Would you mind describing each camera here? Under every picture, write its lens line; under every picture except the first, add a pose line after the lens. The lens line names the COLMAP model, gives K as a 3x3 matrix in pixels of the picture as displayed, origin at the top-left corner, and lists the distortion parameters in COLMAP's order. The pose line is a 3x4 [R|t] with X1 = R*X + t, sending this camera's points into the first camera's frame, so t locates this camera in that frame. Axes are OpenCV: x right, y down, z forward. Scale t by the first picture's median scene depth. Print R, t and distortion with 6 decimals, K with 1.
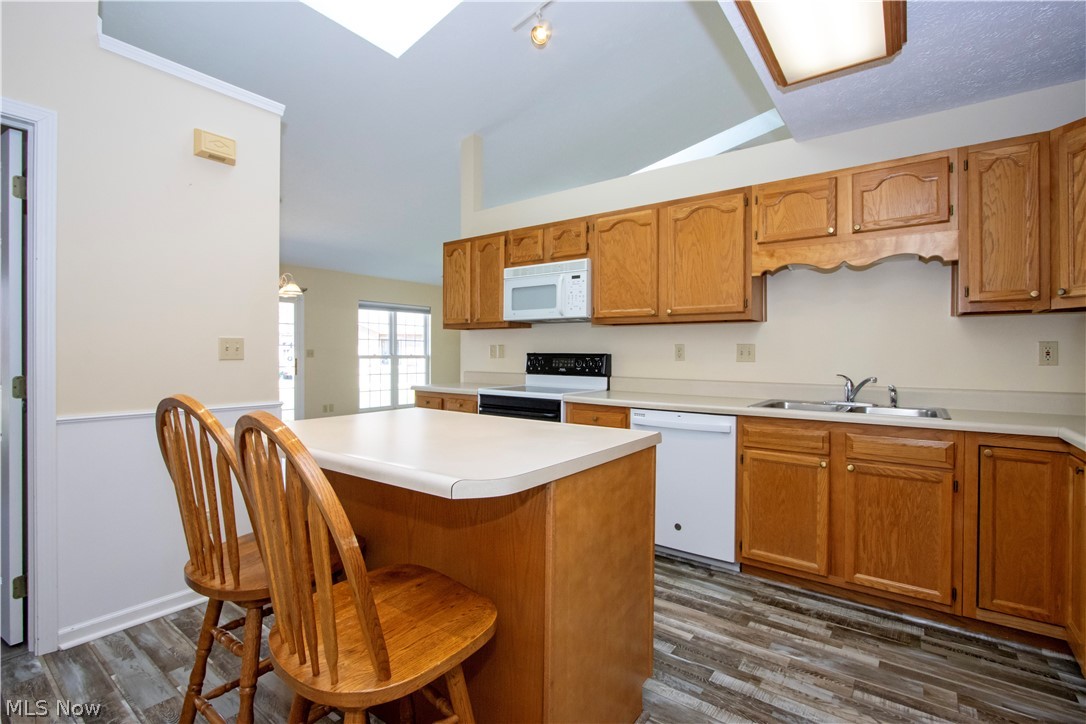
lens RADIAL K [[489.2, 0, 536.3], [0, 489.2, 351.7], [0, 0, 1]] dist [-0.000796, 0.000156]
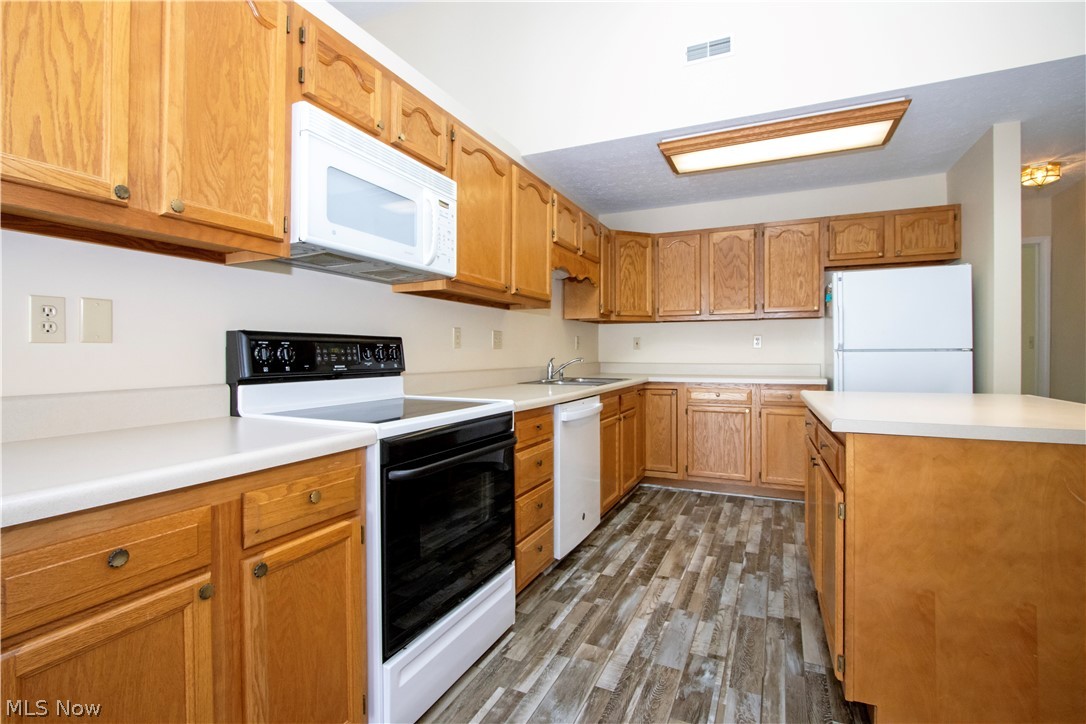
lens RADIAL K [[502.0, 0, 535.1], [0, 502.0, 351.6], [0, 0, 1]] dist [-0.013531, 0.001452]
pose [[-0.186227, 0.001298, 0.982506, -0.837000], [0.002336, 0.999997, -0.000878, 0.038458], [-0.982504, 0.002131, -0.186230, 1.590156]]
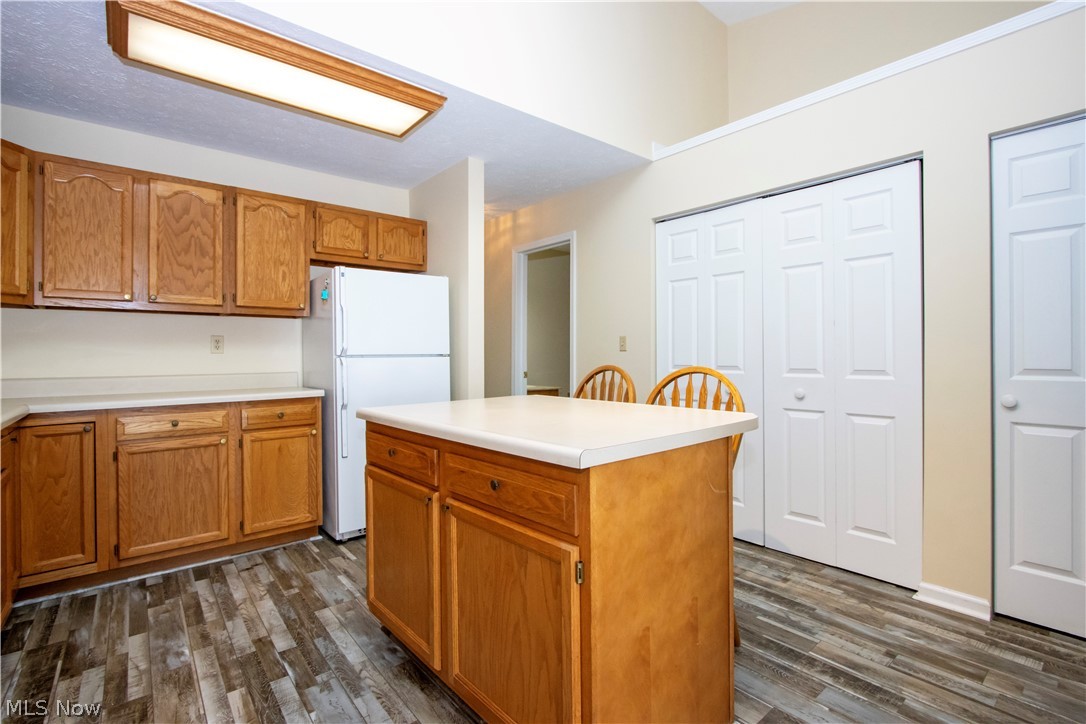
lens RADIAL K [[502.0, 0, 535.1], [0, 502.0, 351.6], [0, 0, 1]] dist [-0.013531, 0.001452]
pose [[-0.970015, 0.006992, 0.242944, -0.334729], [0.005668, 0.999965, -0.006149, 0.034898], [-0.242979, -0.004588, -0.970021, 1.559613]]
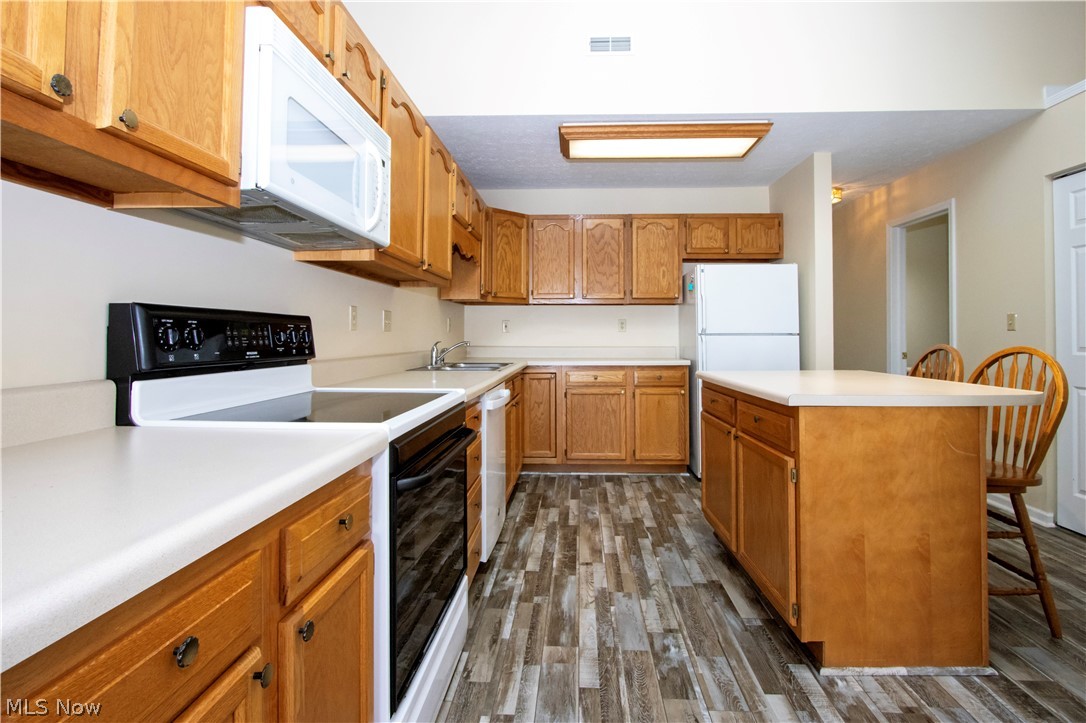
lens RADIAL K [[529.0, 0, 547.7], [0, 529.0, 322.4], [0, 0, 1]] dist [-0.015510, 0.001058]
pose [[-0.551101, 0.019521, 0.834210, -0.723977], [-0.000624, 0.999716, -0.023806, 0.038452], [-0.834438, -0.013640, -0.550932, 1.823774]]
